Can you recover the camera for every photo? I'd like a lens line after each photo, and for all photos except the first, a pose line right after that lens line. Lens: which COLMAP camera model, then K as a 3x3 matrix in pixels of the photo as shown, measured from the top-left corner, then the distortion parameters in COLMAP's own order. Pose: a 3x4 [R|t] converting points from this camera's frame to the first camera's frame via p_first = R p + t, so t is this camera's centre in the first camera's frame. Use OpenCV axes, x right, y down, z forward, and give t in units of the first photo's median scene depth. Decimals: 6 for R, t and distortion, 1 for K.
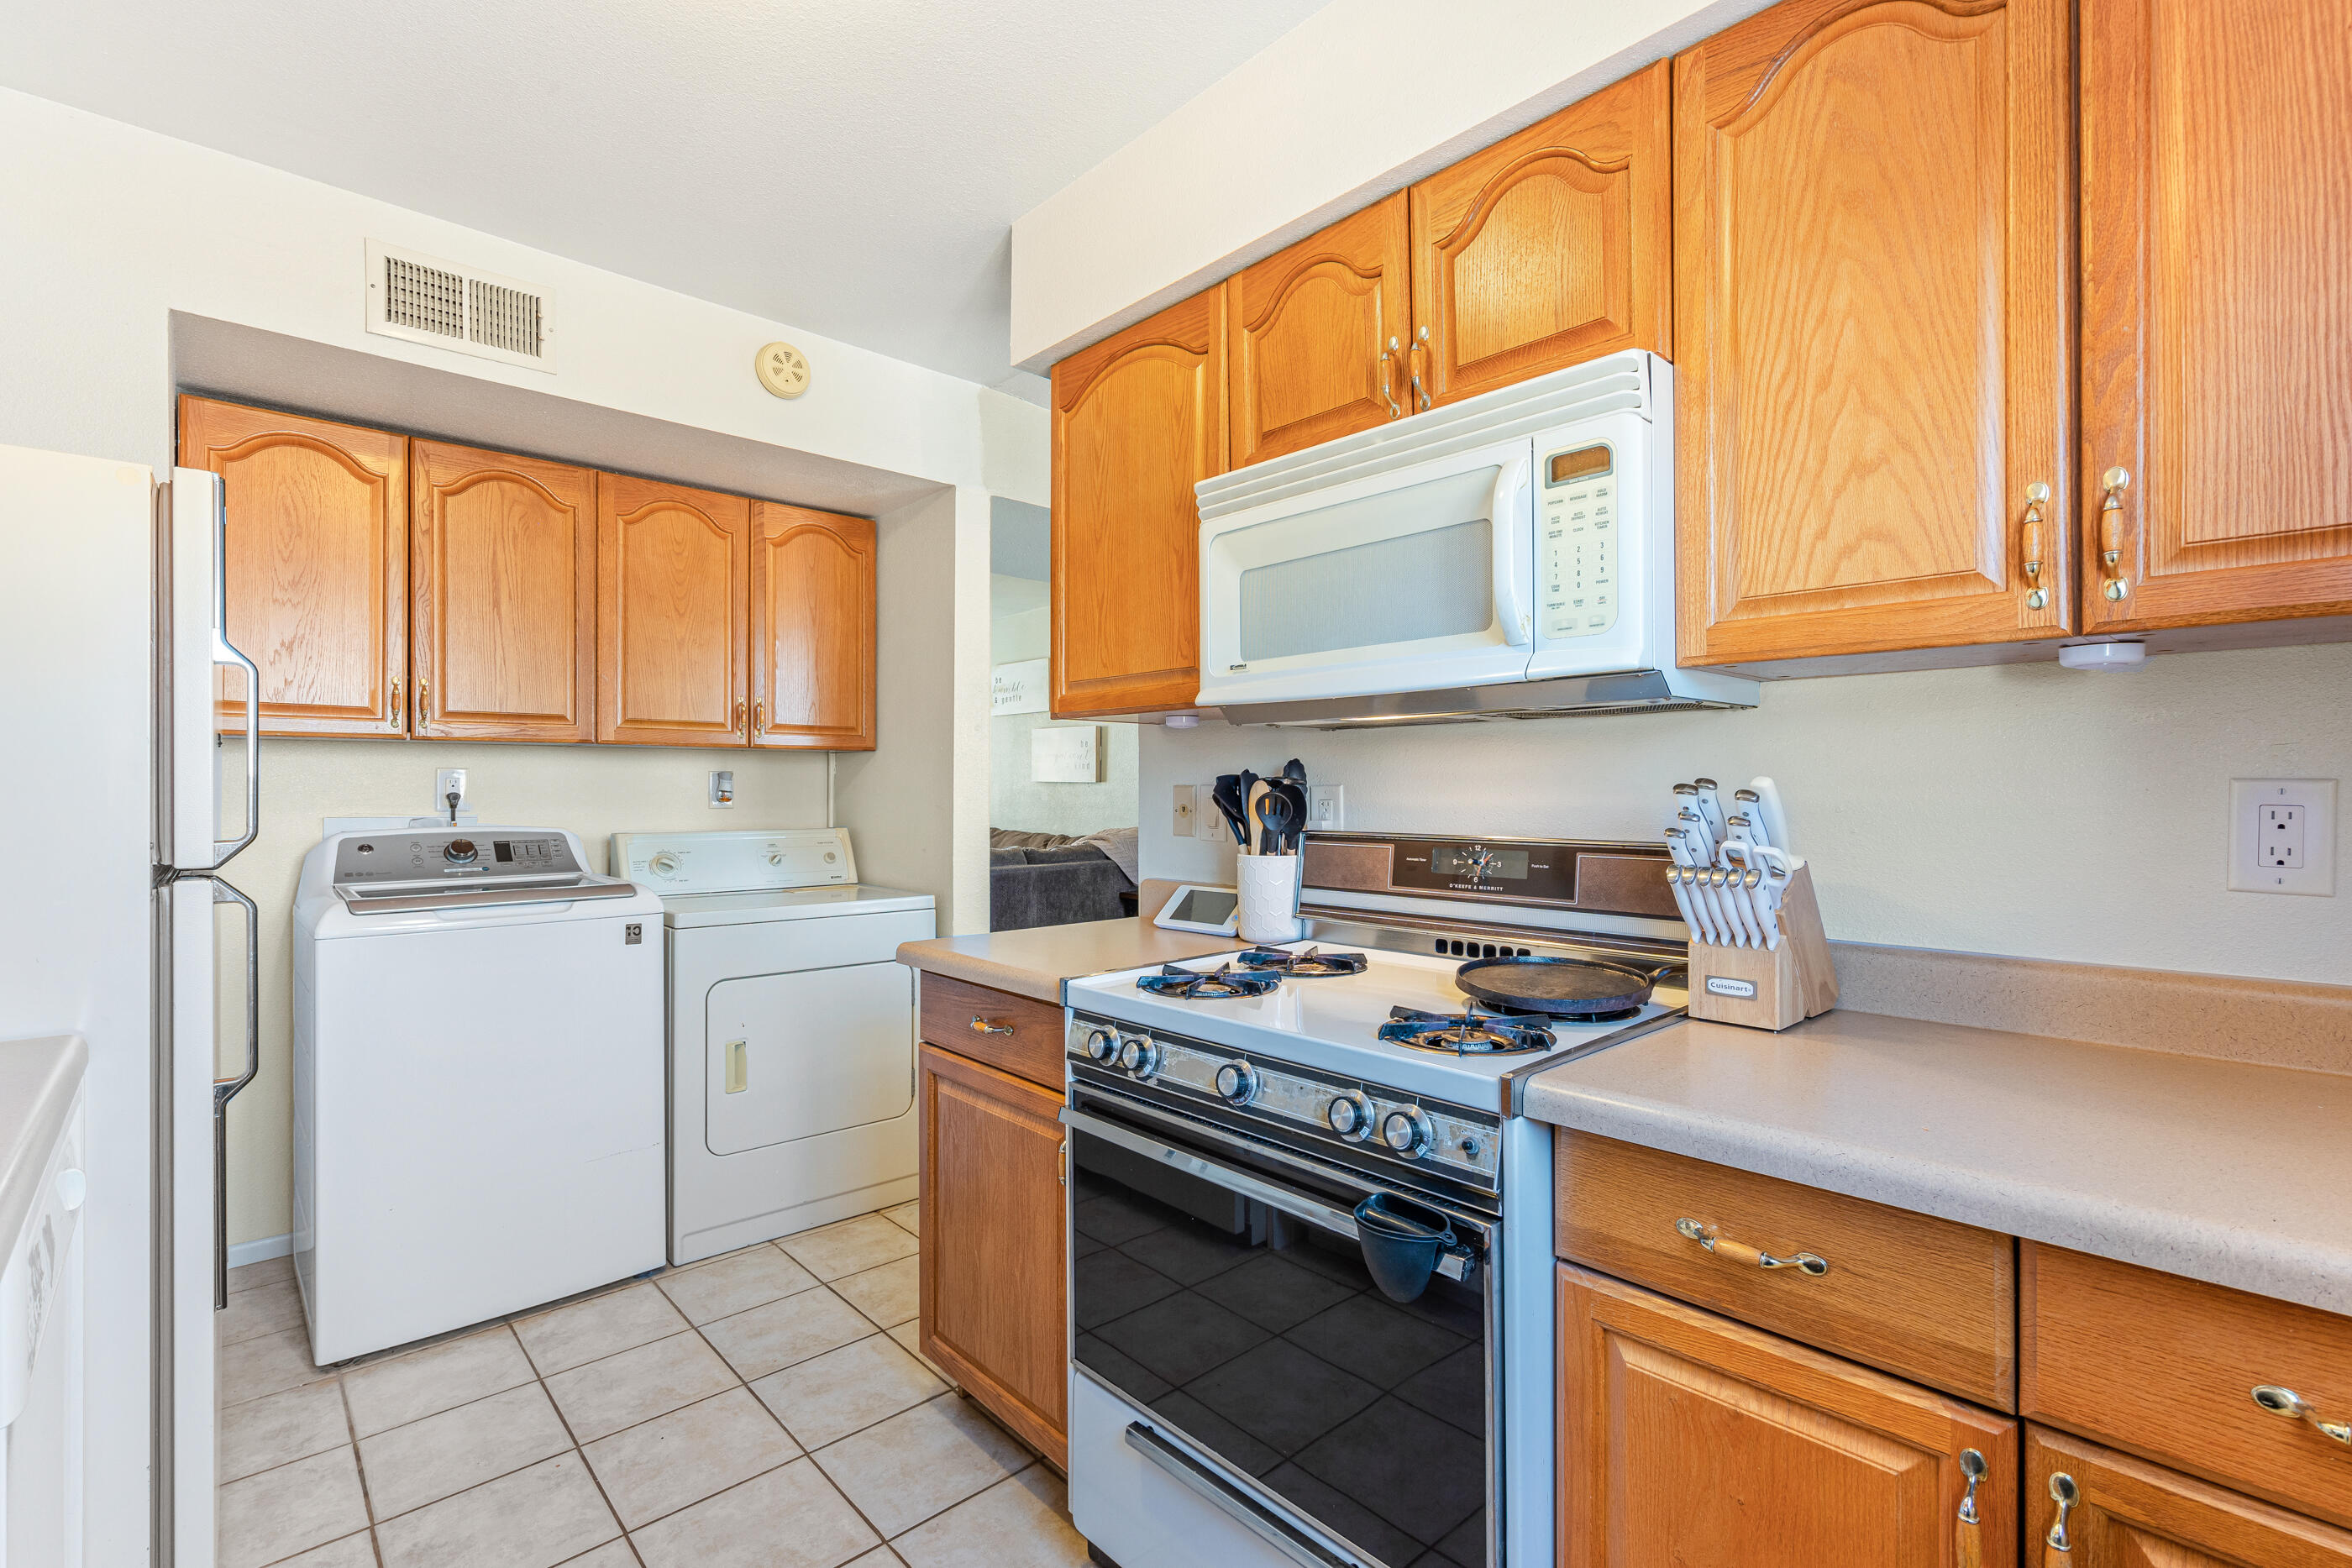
lens RADIAL K [[1056.5, 0, 1176.0], [0, 1056.5, 784.0], [0, 0, 1]] dist [-0.009255, 0.004624]
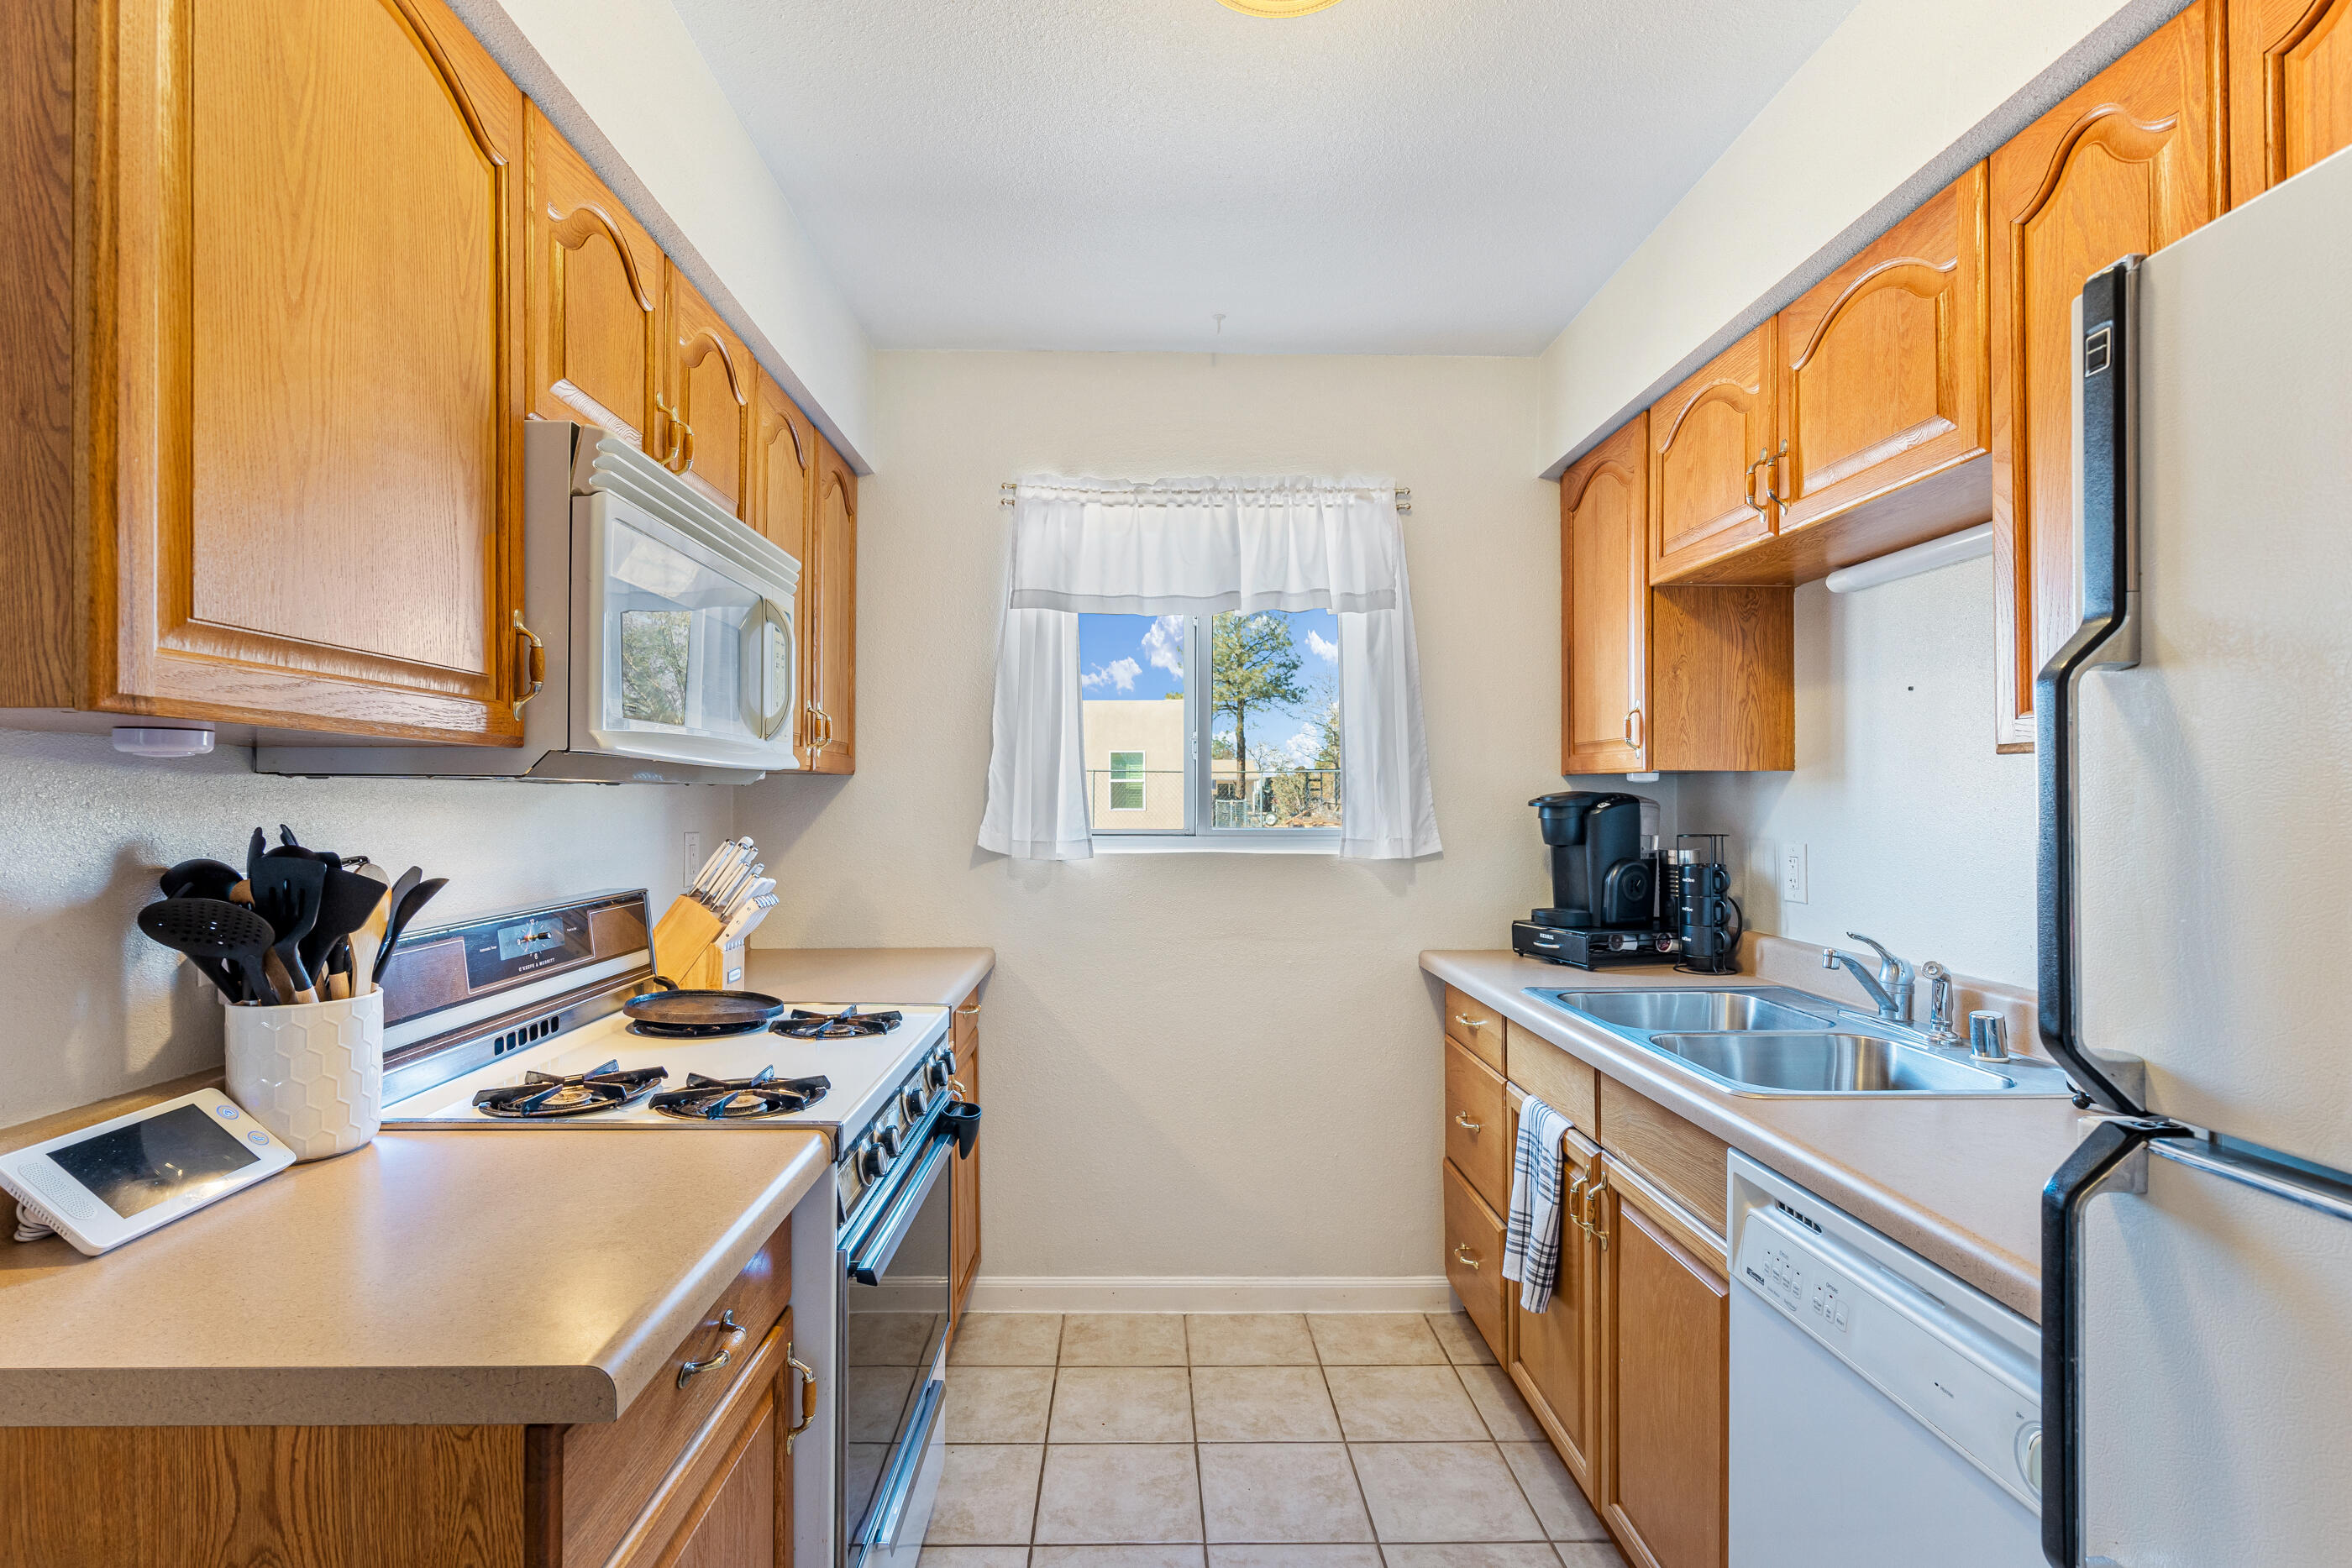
lens RADIAL K [[1111.8, 0, 1152.1], [0, 1111.8, 793.0], [0, 0, 1]] dist [-0.006484, 0.000810]
pose [[-0.748439, 0.005643, 0.663179, -0.440014], [-0.001684, 0.999944, -0.010409, -0.025655], [-0.663201, -0.008908, -0.748388, 0.789730]]
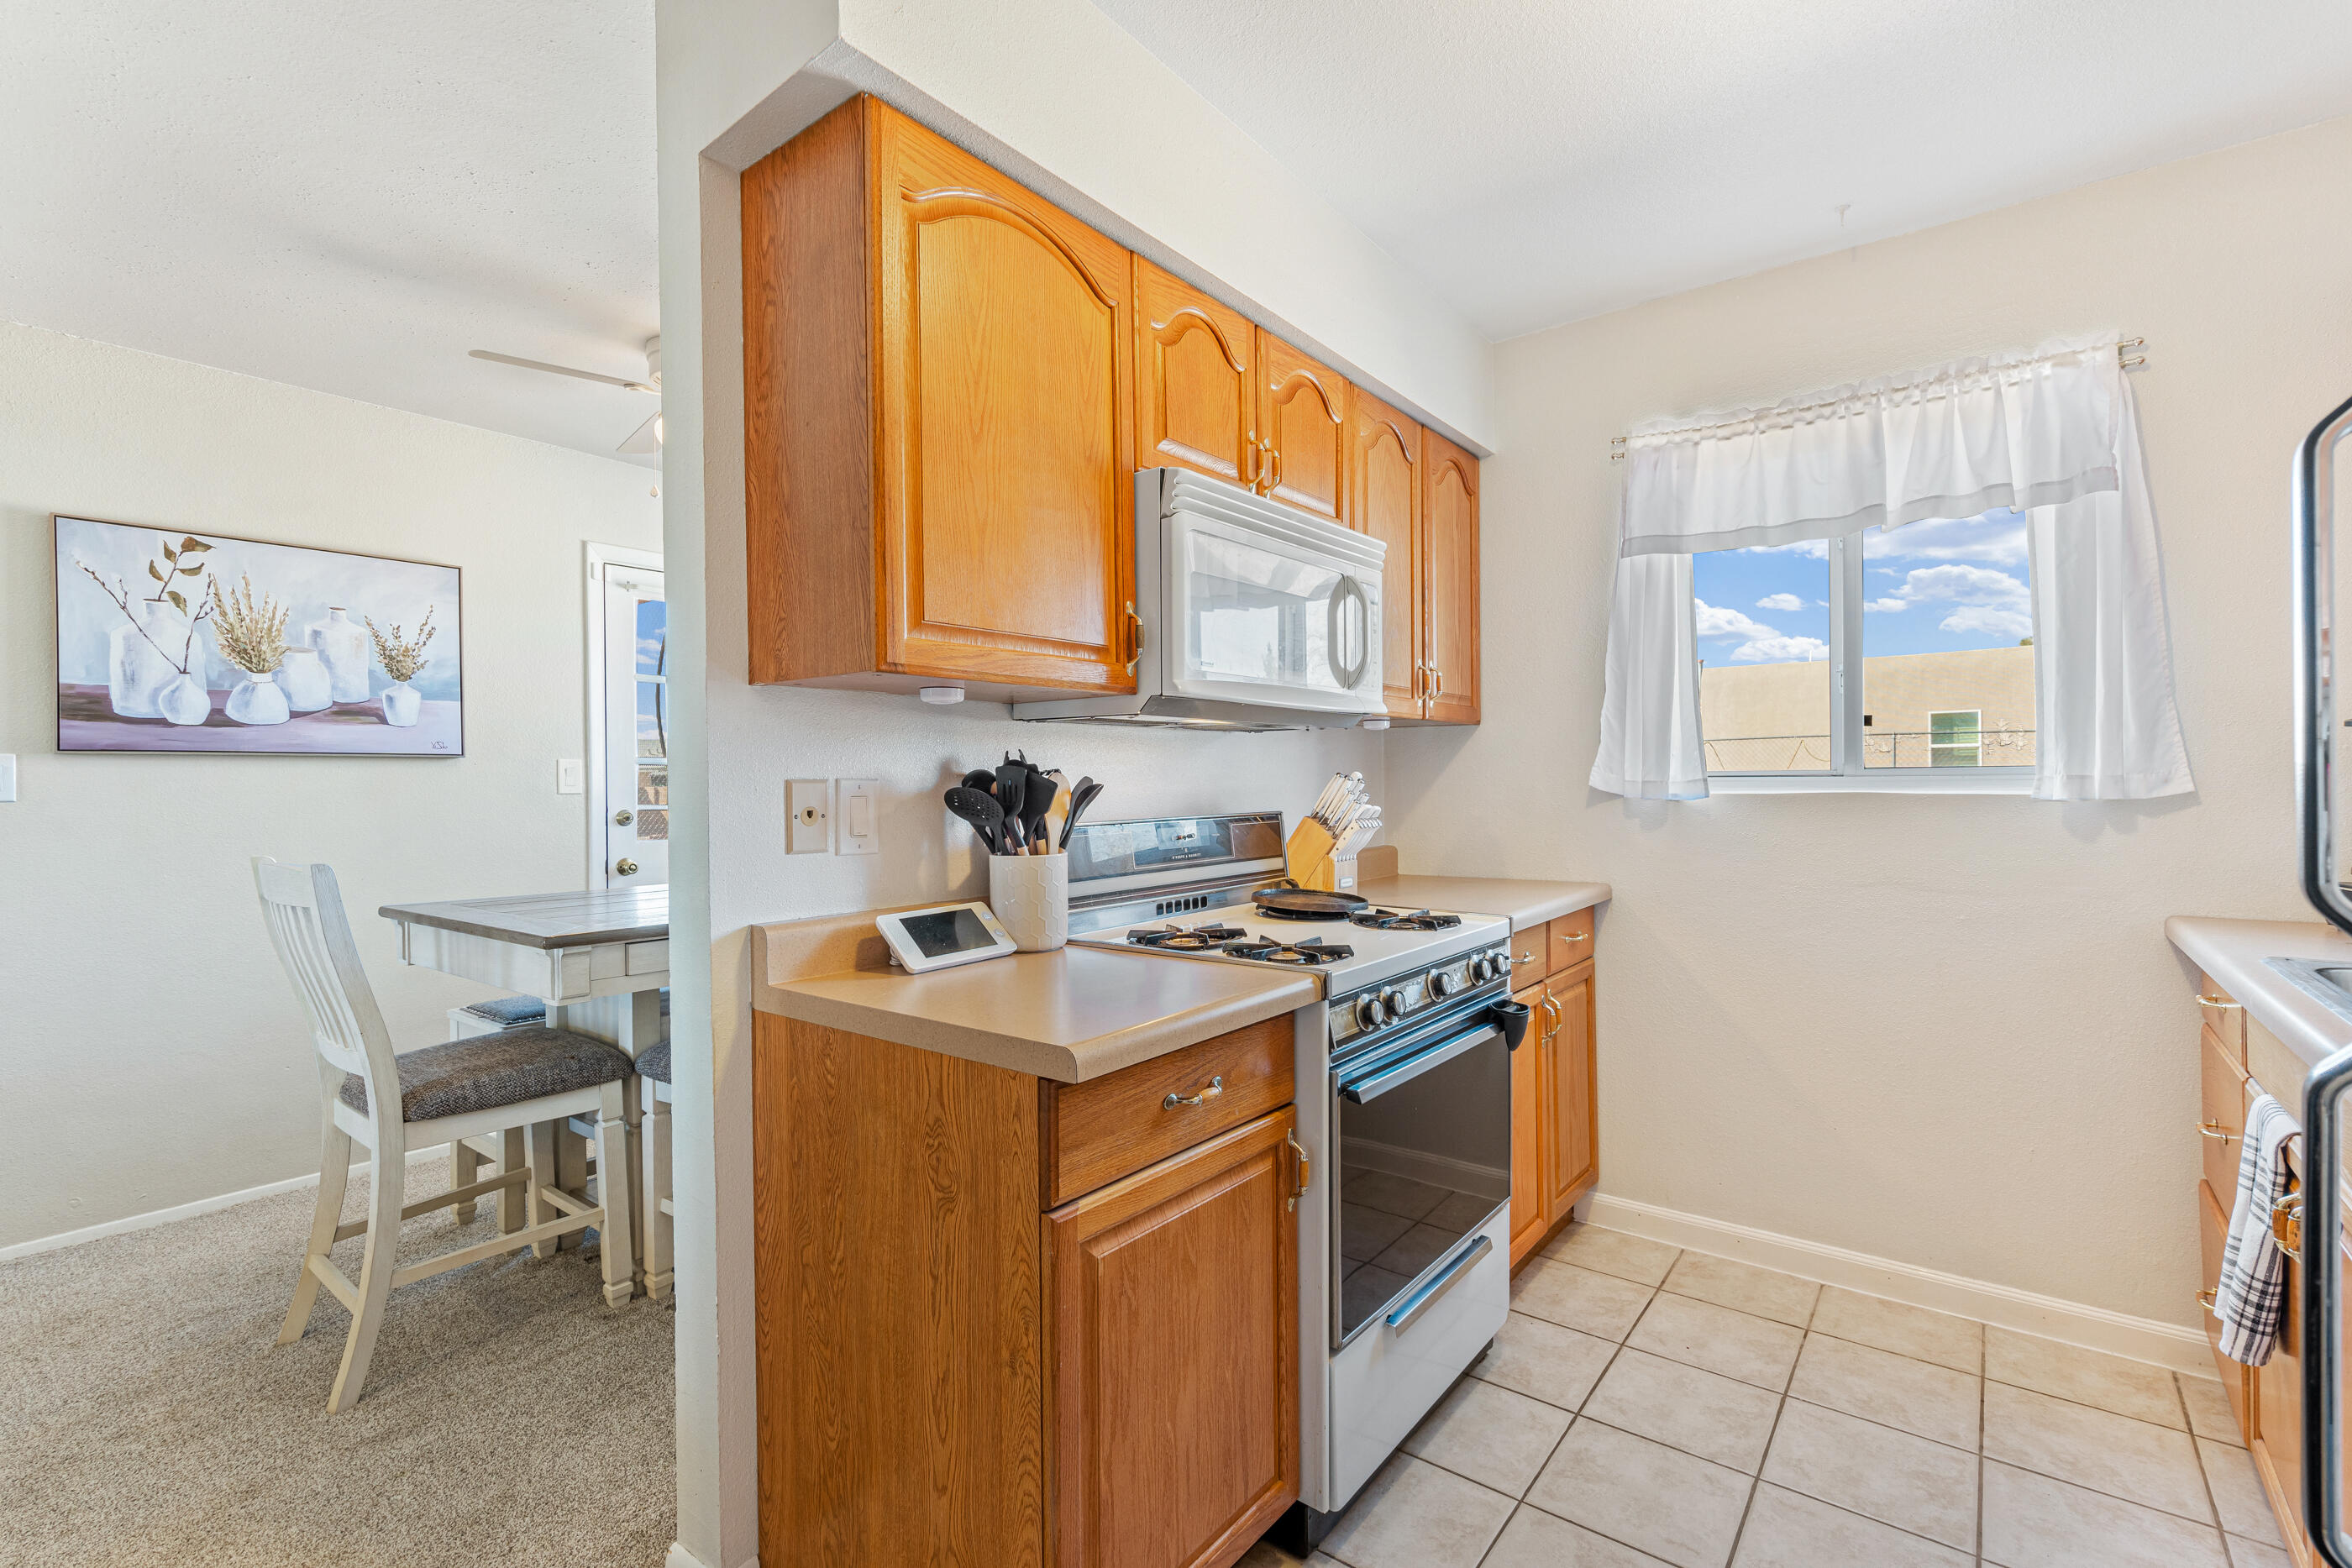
lens RADIAL K [[1056.5, 0, 1176.0], [0, 1056.5, 784.0], [0, 0, 1]] dist [-0.009255, 0.004624]
pose [[-0.167519, 0.000553, 0.985869, -0.573996], [0.006945, 0.999976, 0.000619, 0.003684], [-0.985844, 0.006950, -0.167518, 0.709440]]
